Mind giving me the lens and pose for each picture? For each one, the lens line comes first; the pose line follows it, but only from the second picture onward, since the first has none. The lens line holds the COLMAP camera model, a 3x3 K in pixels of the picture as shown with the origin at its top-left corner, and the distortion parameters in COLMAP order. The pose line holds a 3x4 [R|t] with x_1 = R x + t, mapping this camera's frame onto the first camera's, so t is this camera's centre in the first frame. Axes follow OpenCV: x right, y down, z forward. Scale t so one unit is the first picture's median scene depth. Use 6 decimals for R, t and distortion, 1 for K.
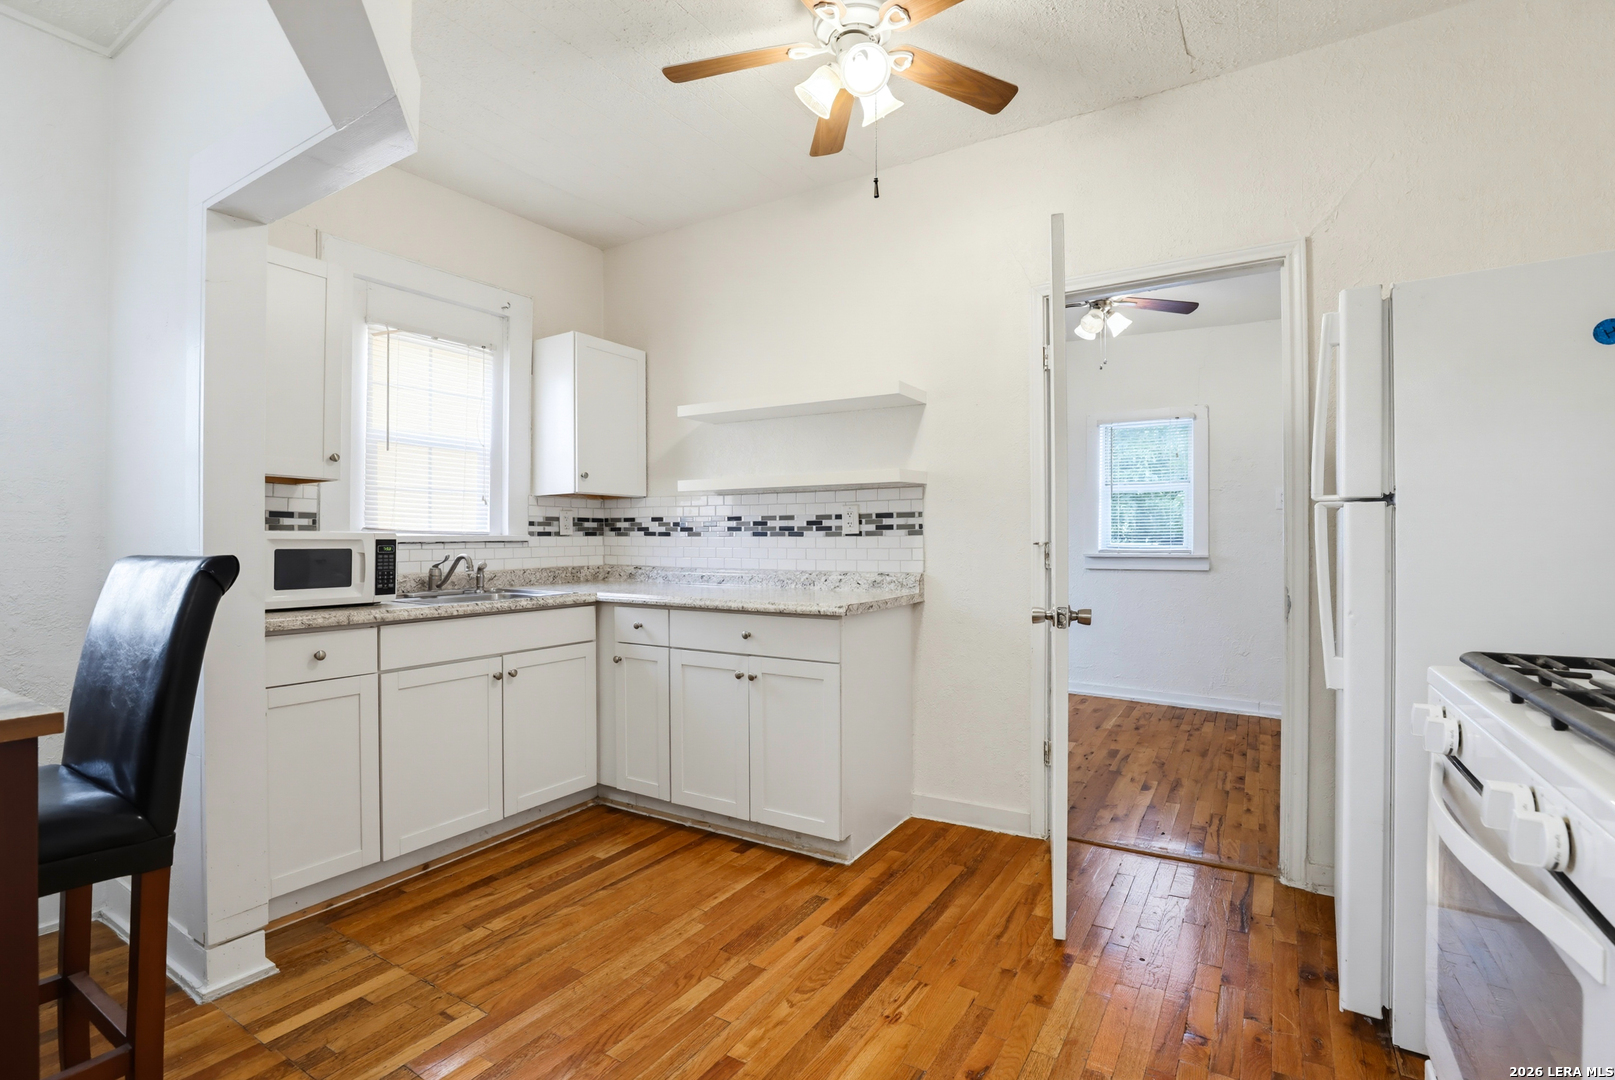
lens RADIAL K [[752.4, 0, 813.2], [0, 752.4, 535.1], [0, 0, 1]] dist [-0.034982, 0.004864]
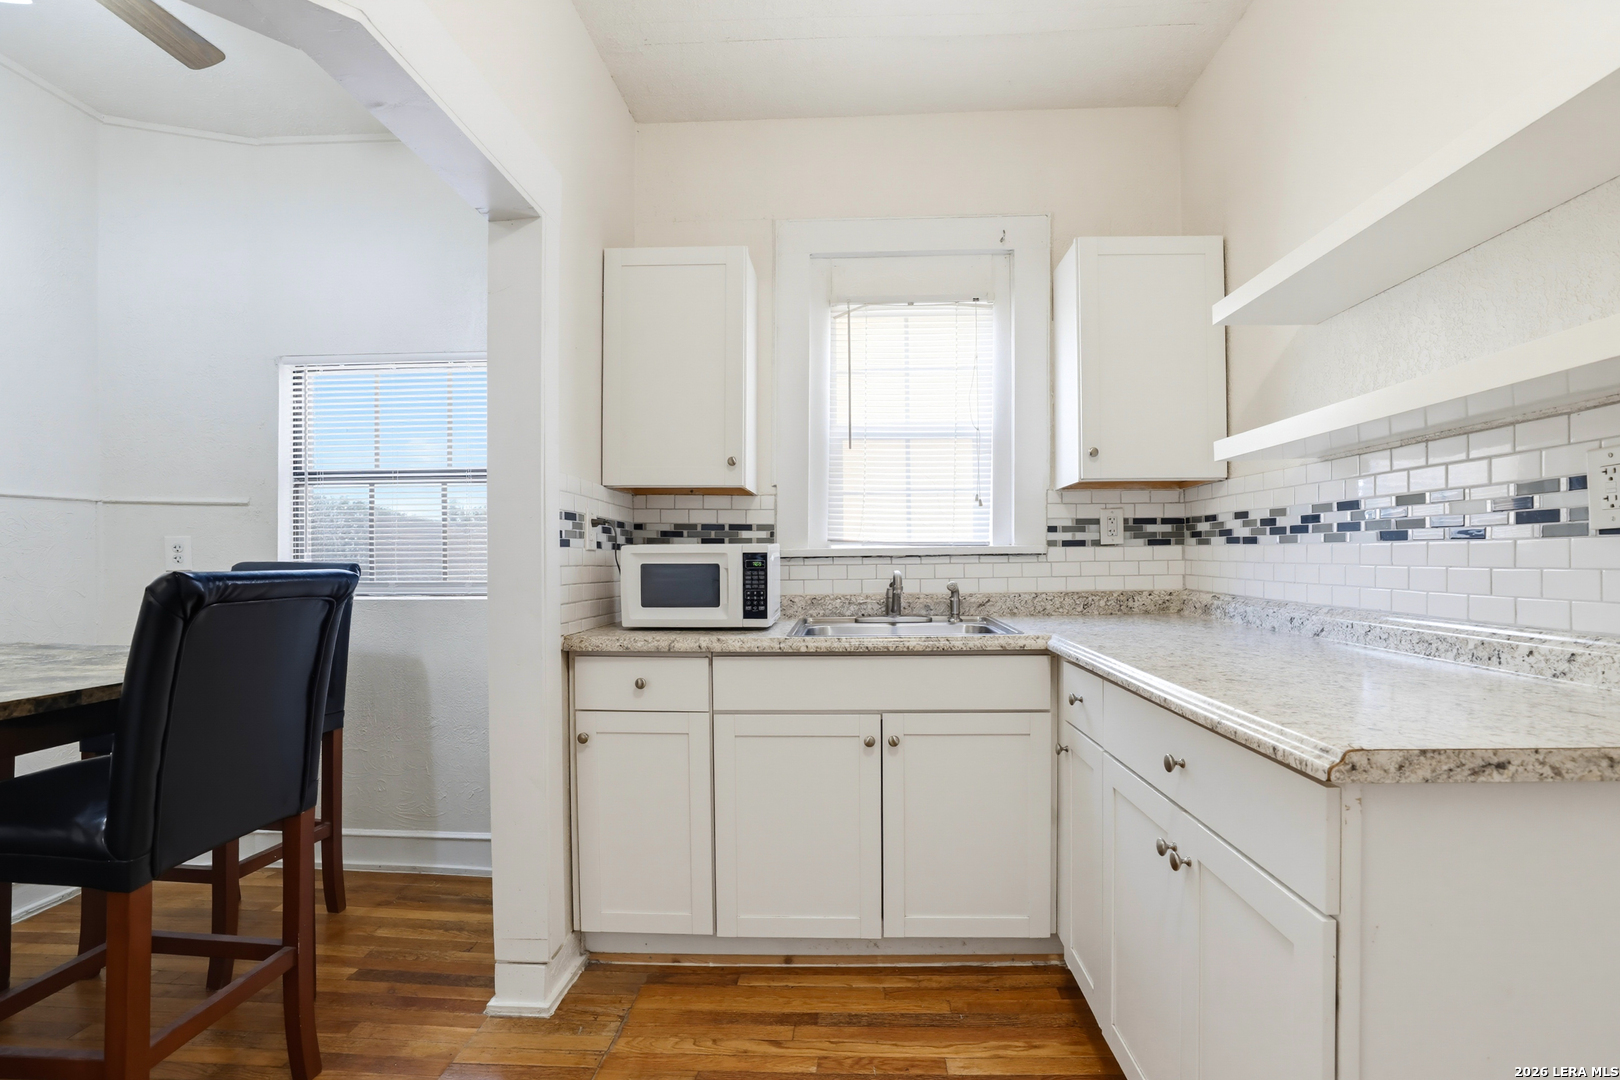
lens RADIAL K [[754.7, 0, 848.6], [0, 754.7, 560.7], [0, 0, 1]] dist [-0.034982, 0.004864]
pose [[0.496696, 0.003209, -0.867919, 0.215988], [0.011904, 0.999874, 0.010509, 0.007048], [0.867843, -0.015552, 0.496595, 0.676604]]
